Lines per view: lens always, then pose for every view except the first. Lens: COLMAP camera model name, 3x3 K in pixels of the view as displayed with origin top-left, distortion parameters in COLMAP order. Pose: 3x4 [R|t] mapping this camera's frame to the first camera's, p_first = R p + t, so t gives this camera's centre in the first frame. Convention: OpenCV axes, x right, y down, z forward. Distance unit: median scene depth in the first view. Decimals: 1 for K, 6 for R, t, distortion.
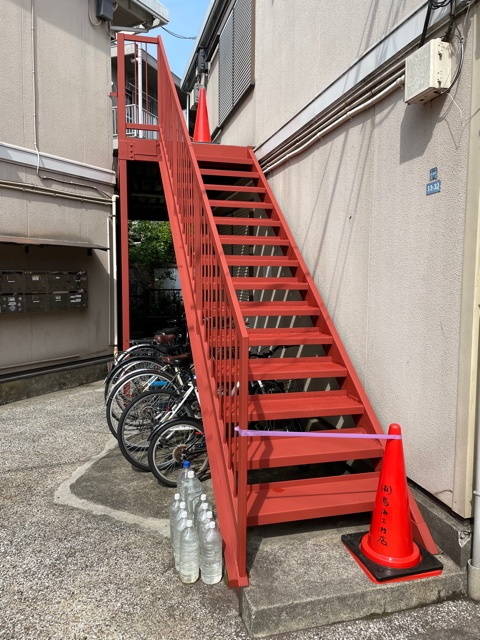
lens RADIAL K [[487.1, 0, 243.2], [0, 487.1, 320.7], [0, 0, 1]] dist [0.044494, -0.043789]
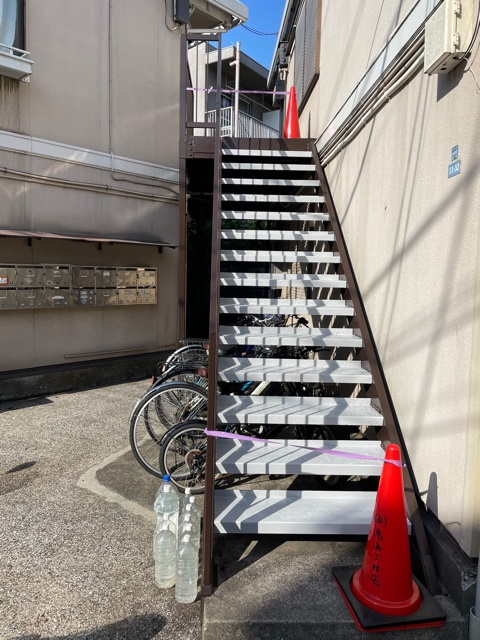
lens RADIAL K [[487.1, 0, 236.3], [0, 487.1, 318.9], [0, 0, 1]] dist [0.044494, -0.043789]
pose [[0.972328, 0.033159, -0.231255, 0.137830], [-0.034017, 0.999421, 0.000281, 0.002781], [0.231131, 0.007593, 0.972893, 0.045389]]
